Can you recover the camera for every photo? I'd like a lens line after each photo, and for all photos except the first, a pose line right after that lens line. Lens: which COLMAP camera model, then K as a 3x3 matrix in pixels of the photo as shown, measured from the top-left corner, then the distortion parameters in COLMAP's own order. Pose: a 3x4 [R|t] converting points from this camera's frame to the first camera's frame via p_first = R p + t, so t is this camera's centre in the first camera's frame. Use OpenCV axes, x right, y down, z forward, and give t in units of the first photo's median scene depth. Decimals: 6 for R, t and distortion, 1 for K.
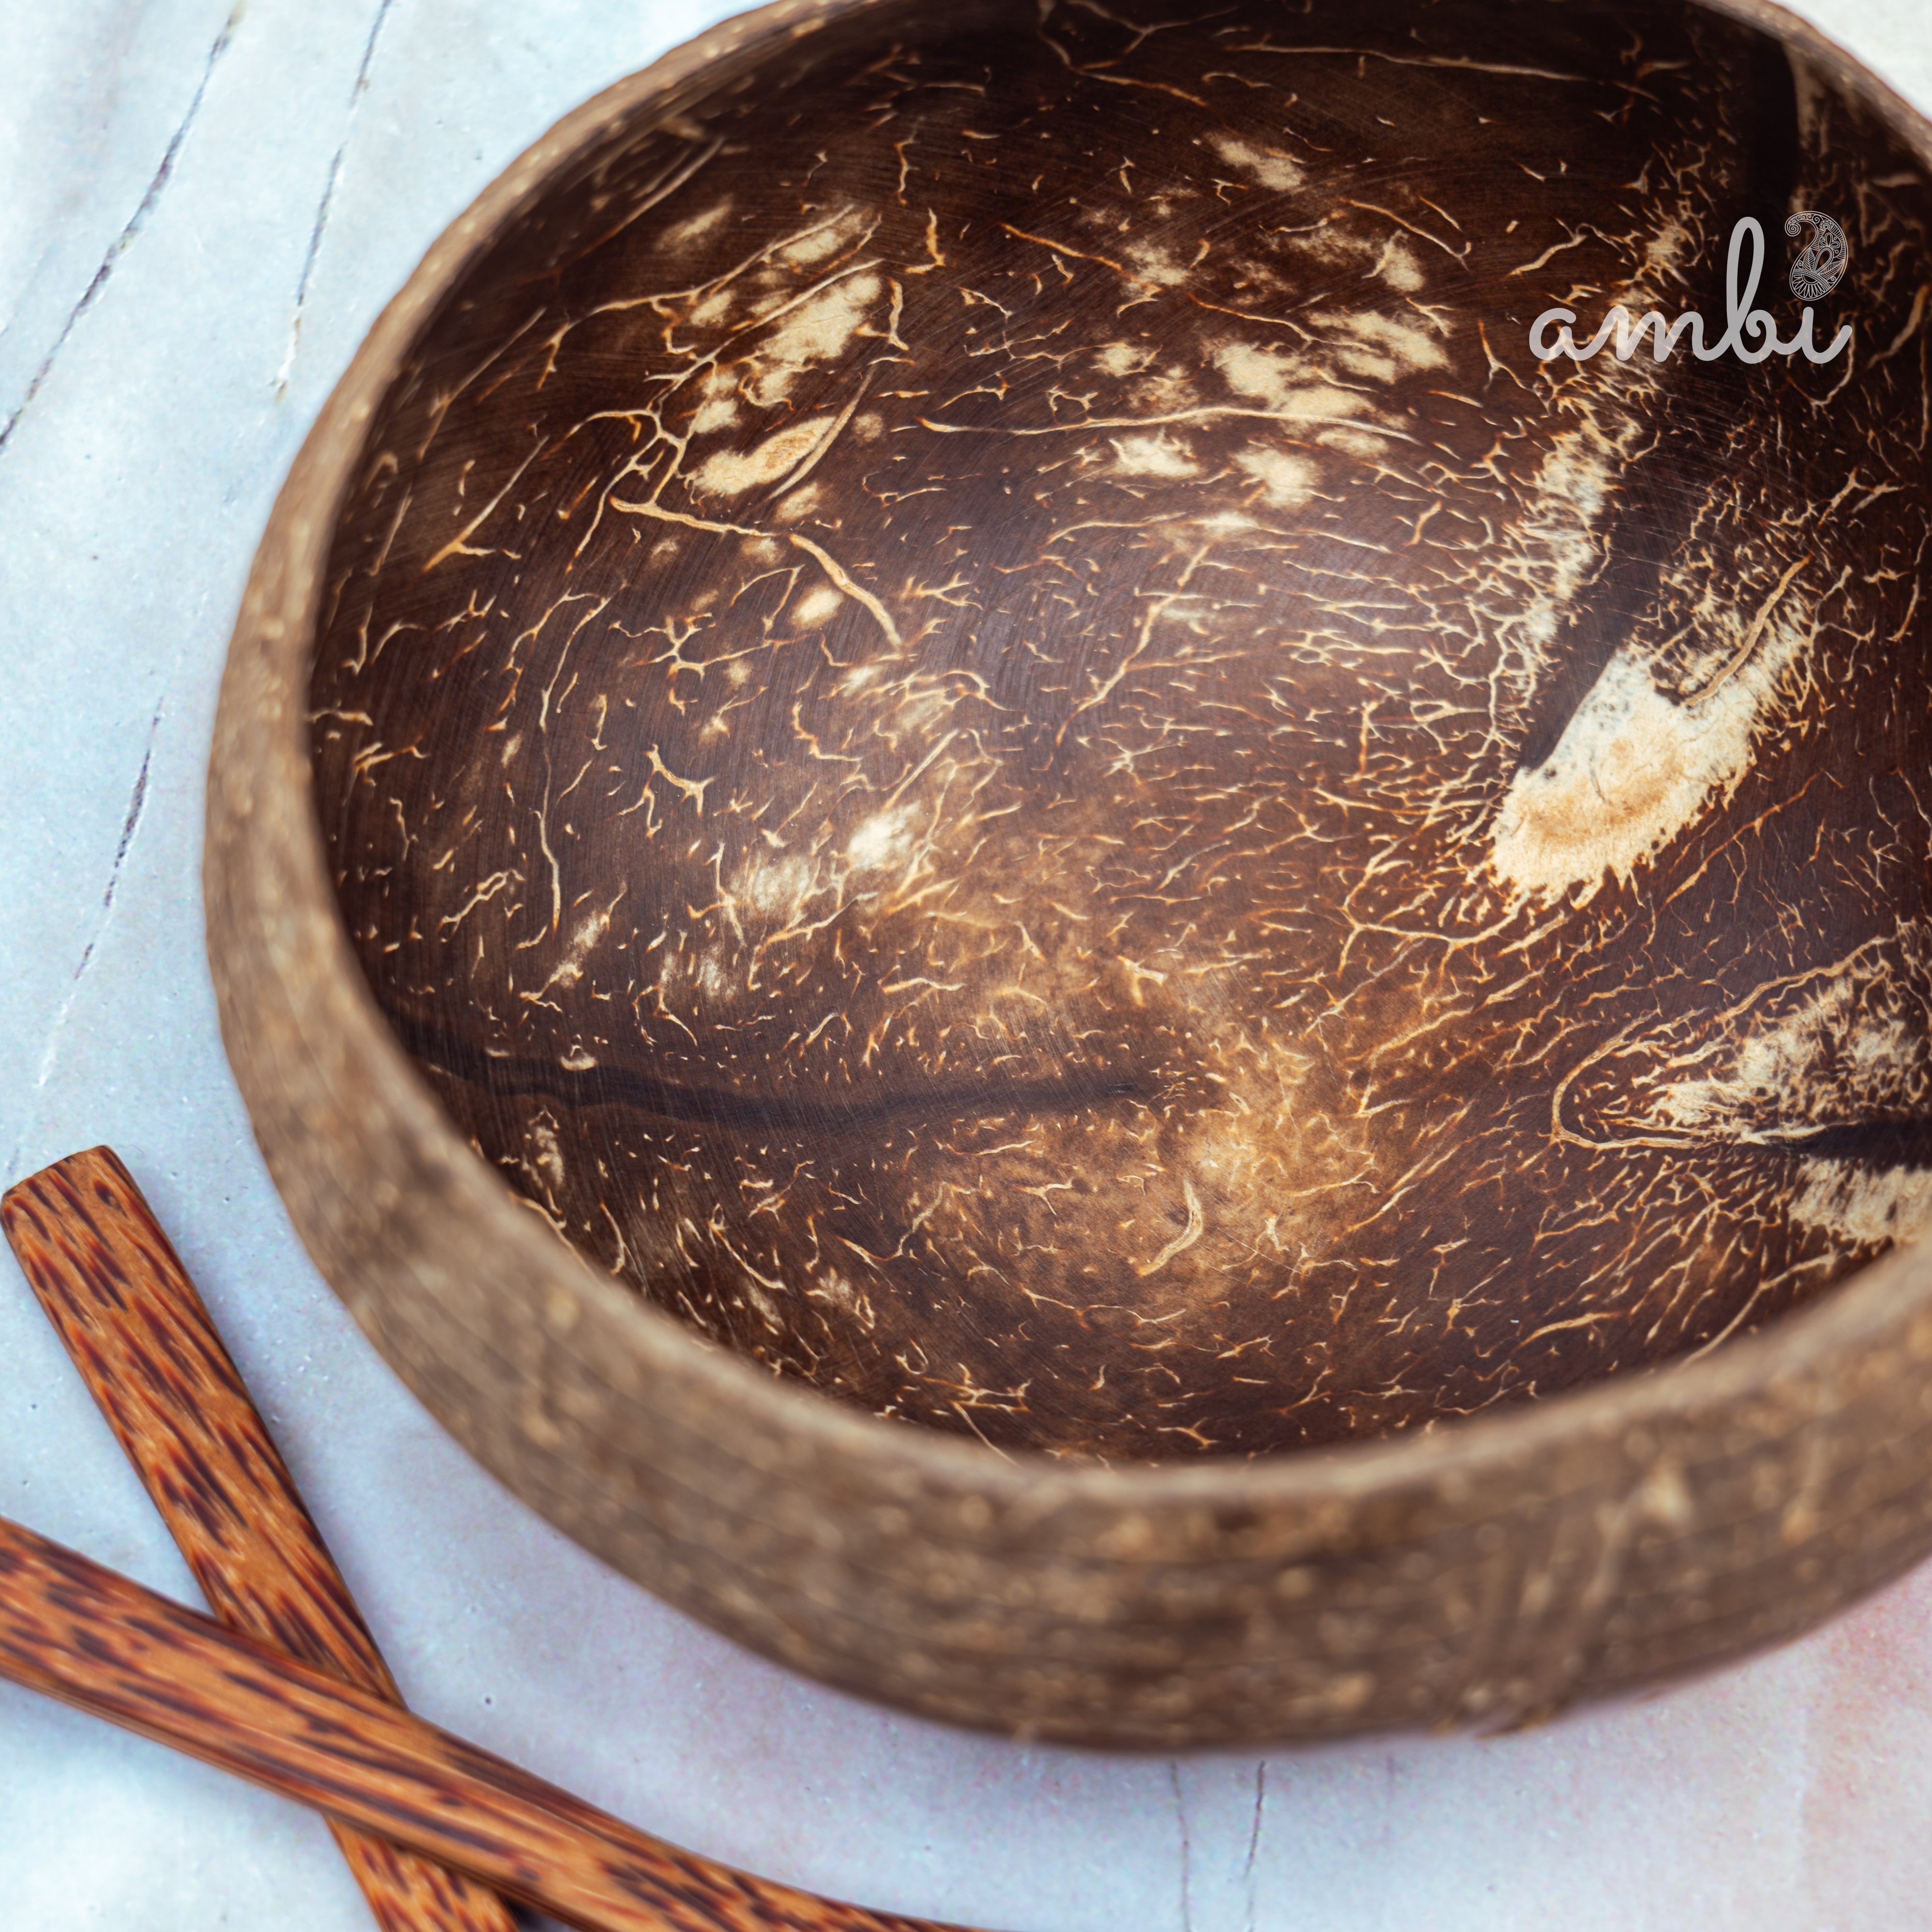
lens RADIAL K [[4809.5, 0, 958.4], [0, 4809.5, 998.0], [0, 0, 1]] dist [0.008697, -0.479500]
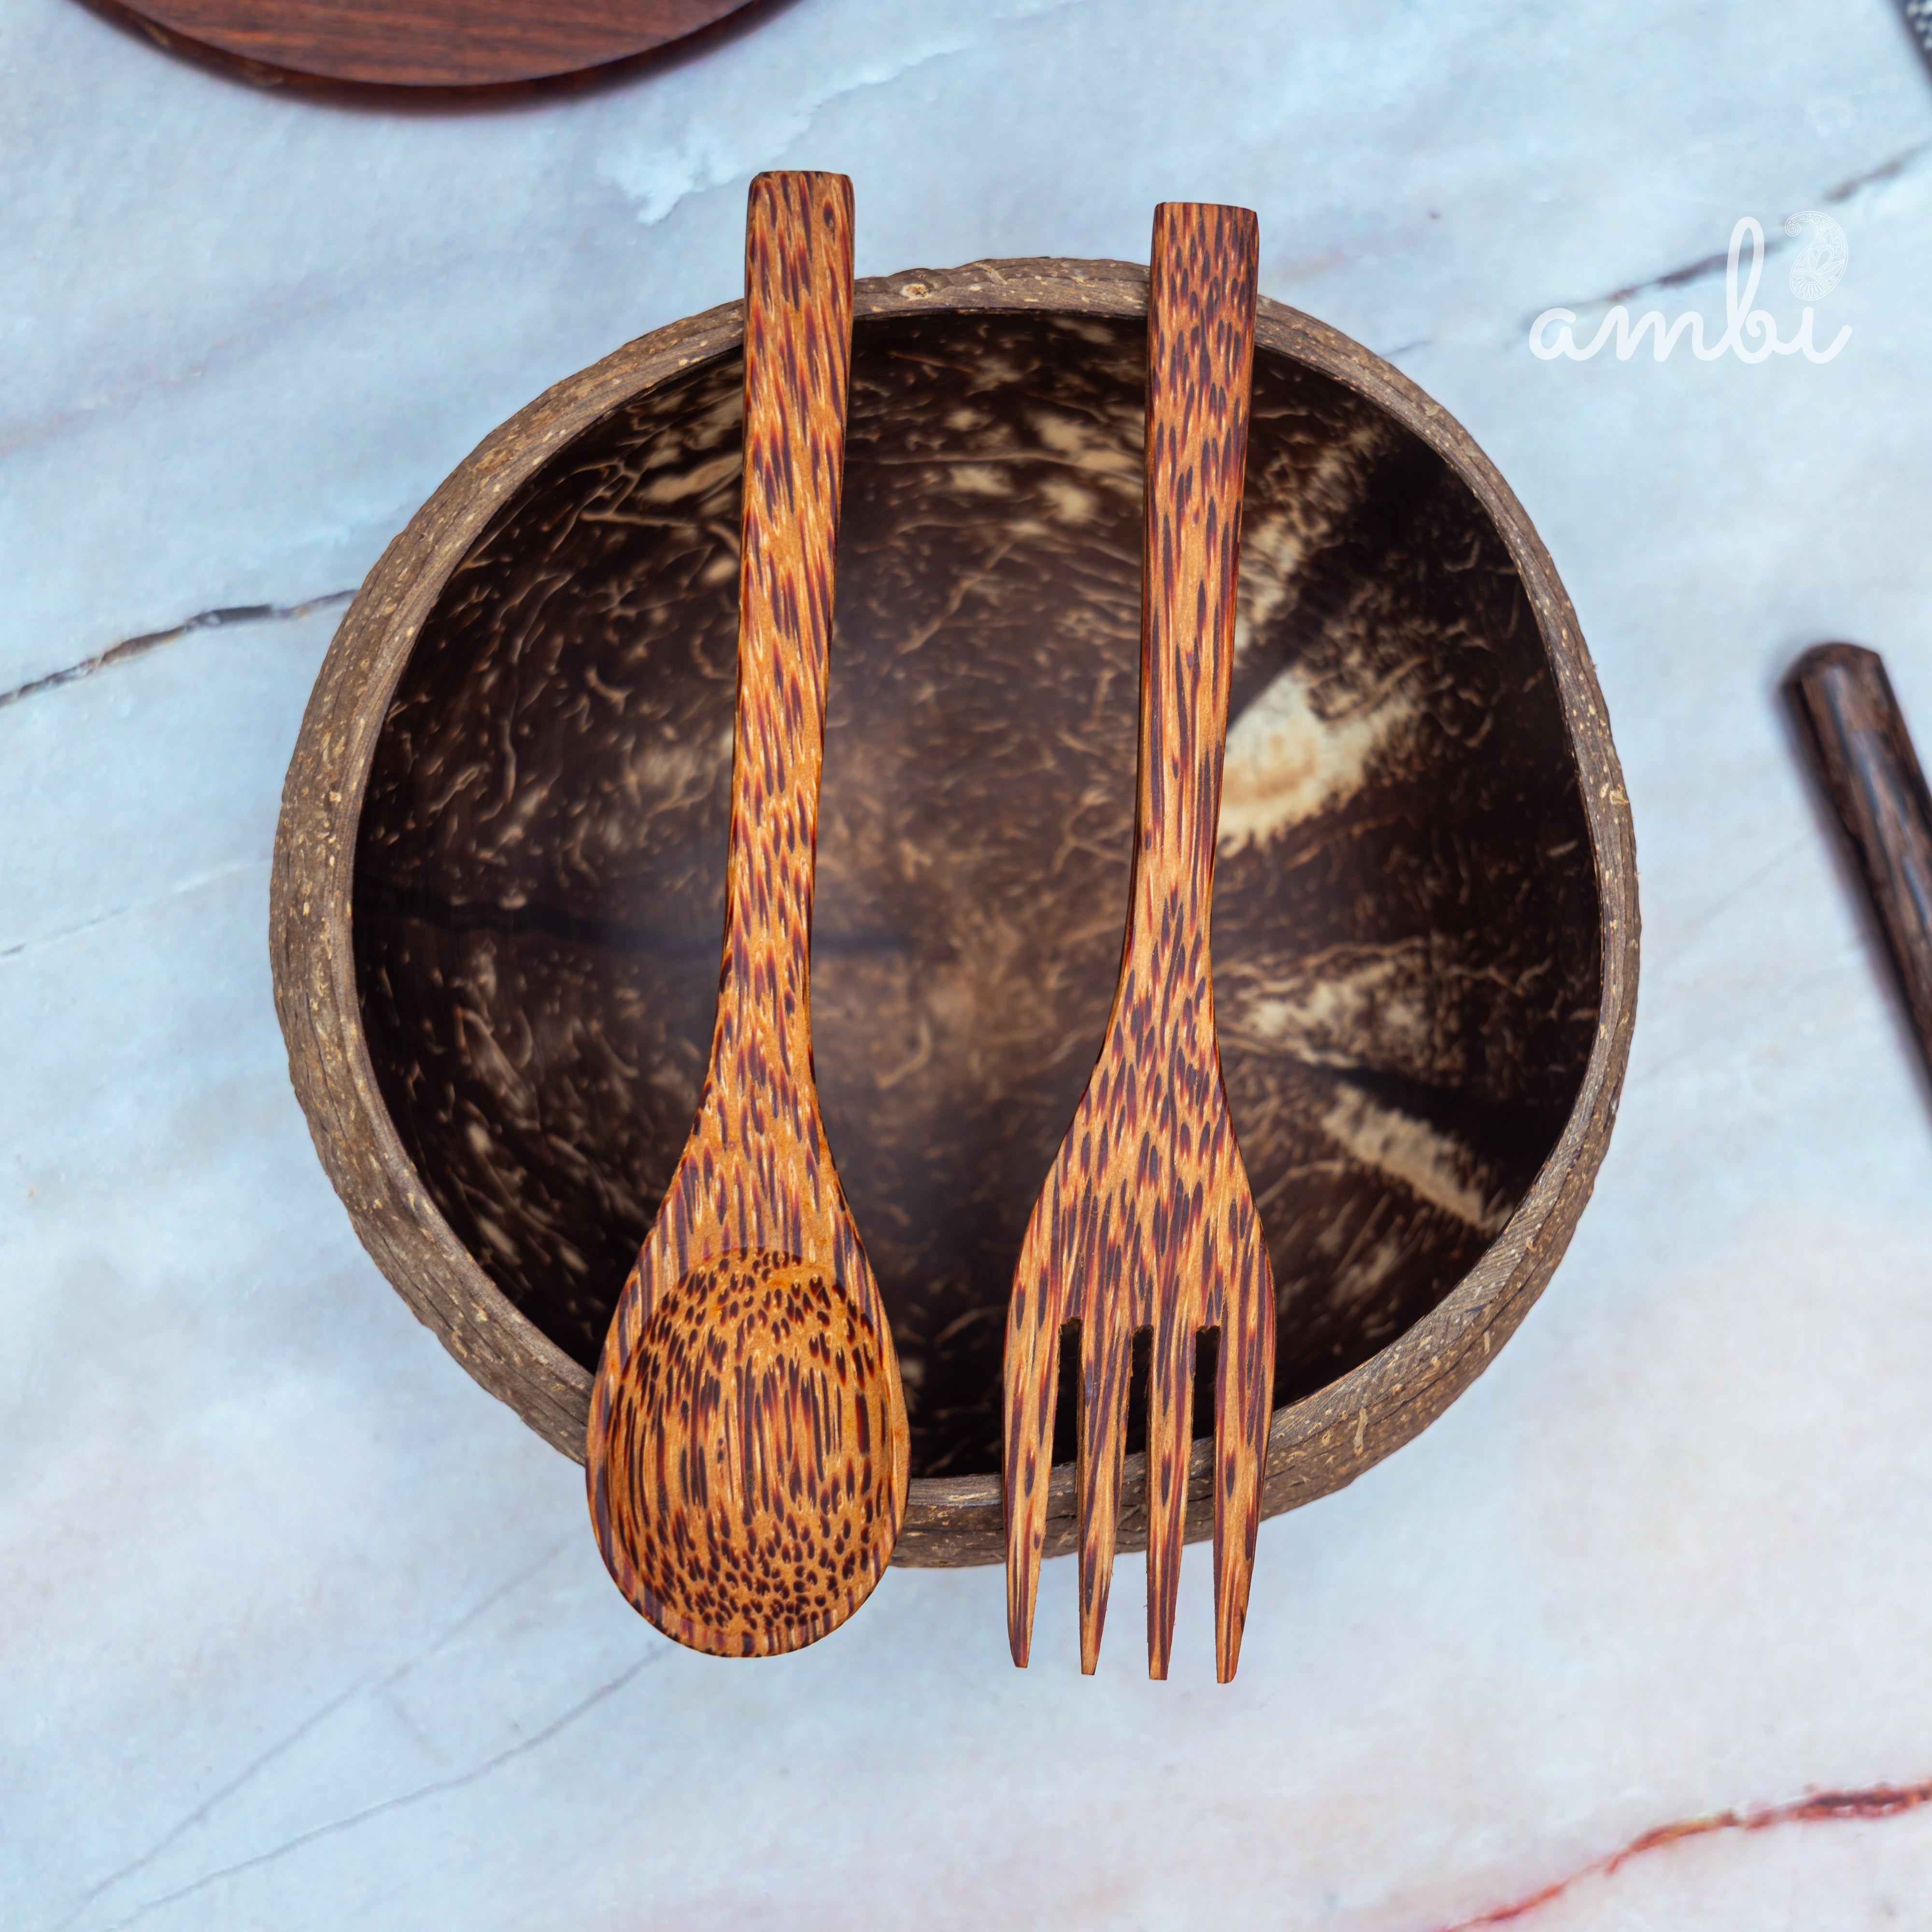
lens RADIAL K [[4809.5, 0, 958.4], [0, 4809.5, 998.0], [0, 0, 1]] dist [0.008697, -0.479500]
pose [[0.989655, 0.132989, 0.053821, -0.020249], [-0.143467, 0.917832, 0.370138, -0.496750], [-0.000174, -0.374031, 0.927416, -0.335038]]
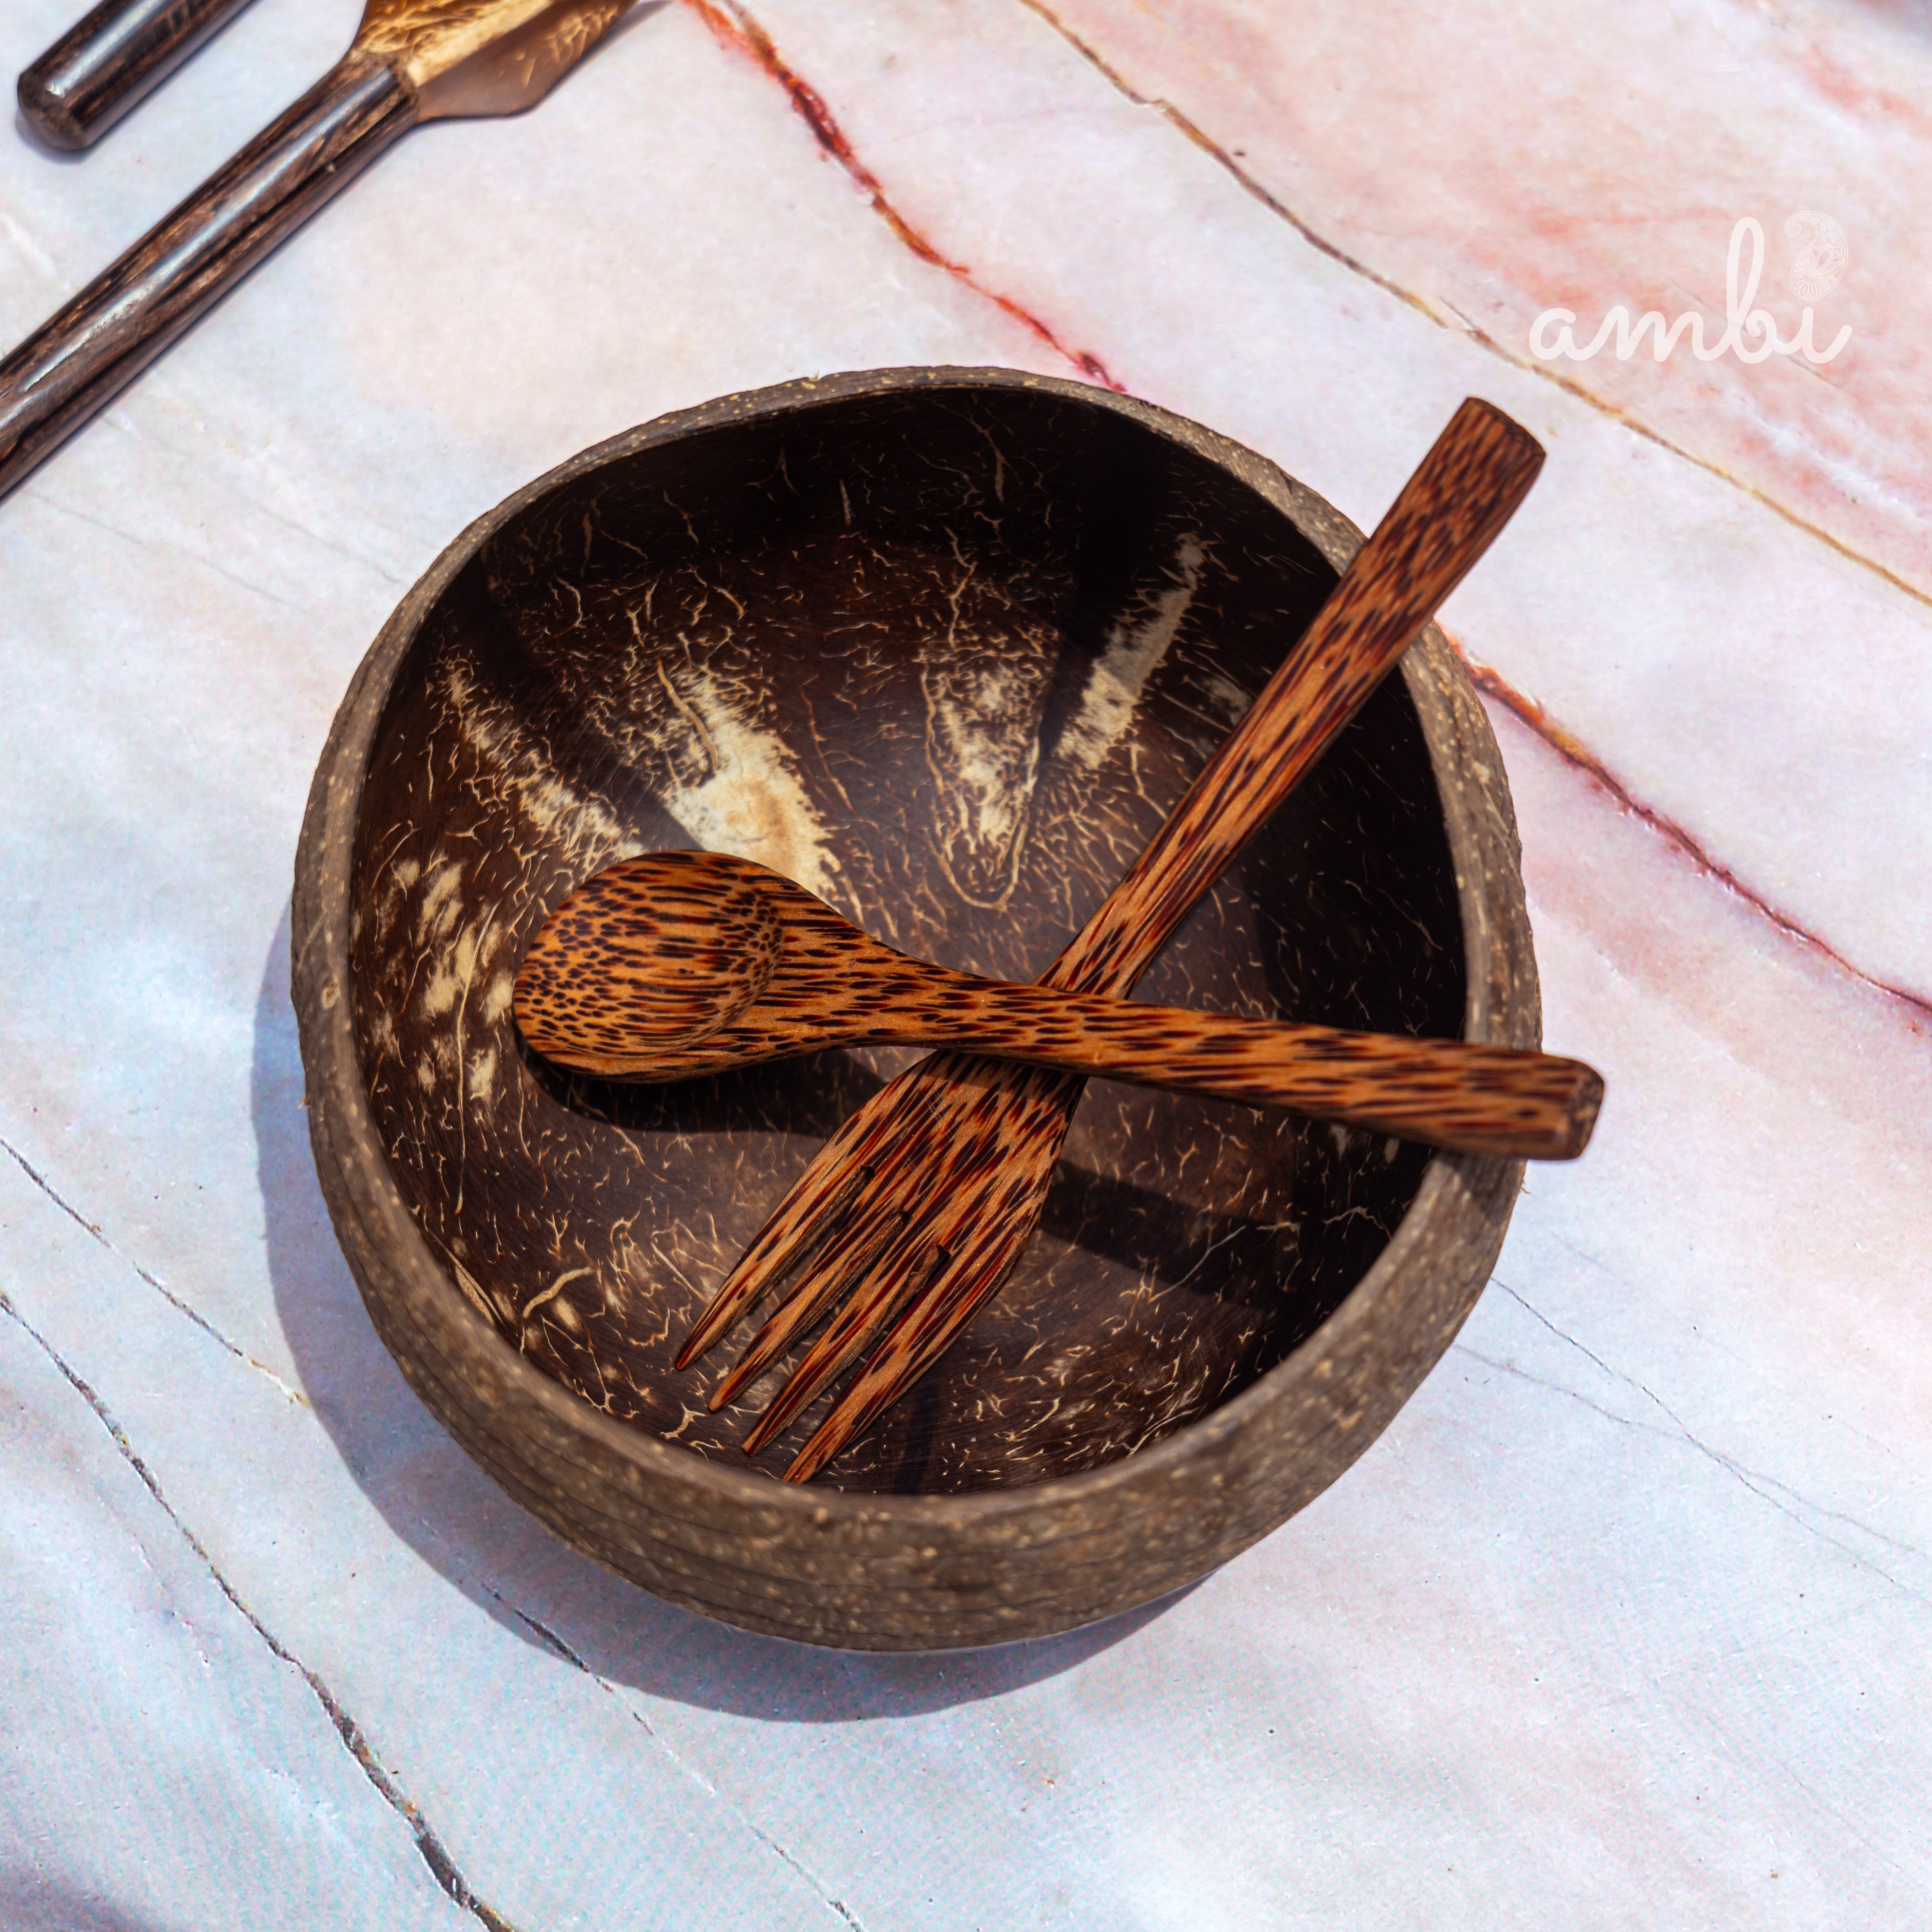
lens RADIAL K [[4809.5, 0, 958.4], [0, 4809.5, 998.0], [0, 0, 1]] dist [0.008697, -0.479500]
pose [[0.120699, -0.934245, 0.335587, -0.409872], [0.901960, 0.244405, 0.355999, -0.511559], [-0.414609, 0.259717, 0.872150, -0.314722]]
